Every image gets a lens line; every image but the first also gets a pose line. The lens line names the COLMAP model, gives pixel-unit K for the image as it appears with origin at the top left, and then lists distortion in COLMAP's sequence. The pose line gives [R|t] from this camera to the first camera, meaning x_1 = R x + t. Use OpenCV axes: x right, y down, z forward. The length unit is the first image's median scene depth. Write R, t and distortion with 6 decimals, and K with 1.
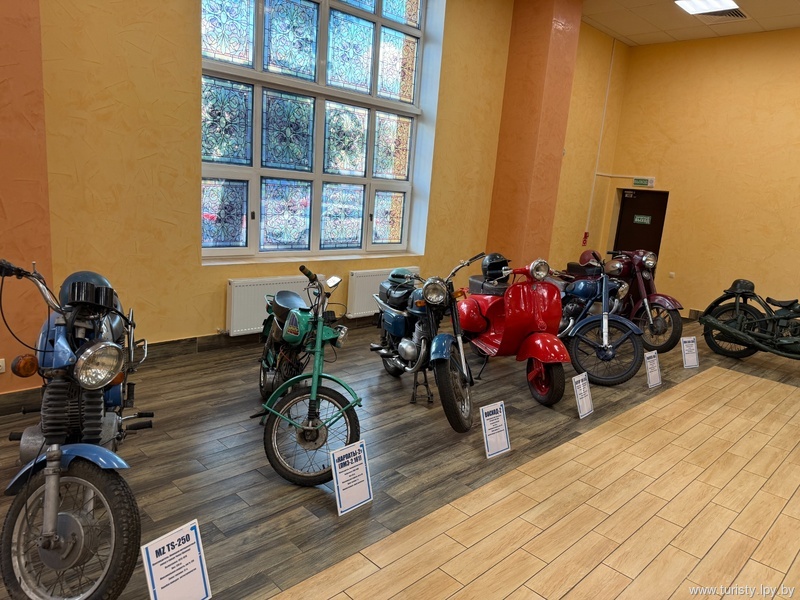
lens RADIAL K [[574.3, 0, 394.3], [0, 574.3, 301.0], [0, 0, 1]] dist [0.028859, -0.034755]
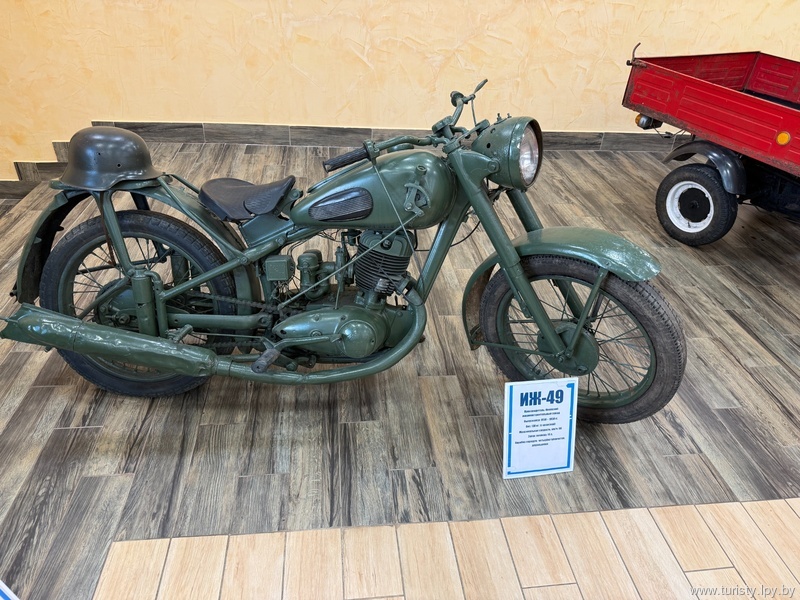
lens RADIAL K [[574.3, 0, 394.3], [0, 574.3, 301.0], [0, 0, 1]] dist [0.028859, -0.034755]
pose [[0.629836, -0.444621, 0.636881, 0.750104], [0.137280, 0.870768, 0.472141, -0.111384], [-0.764500, -0.209940, 0.609479, 1.121665]]
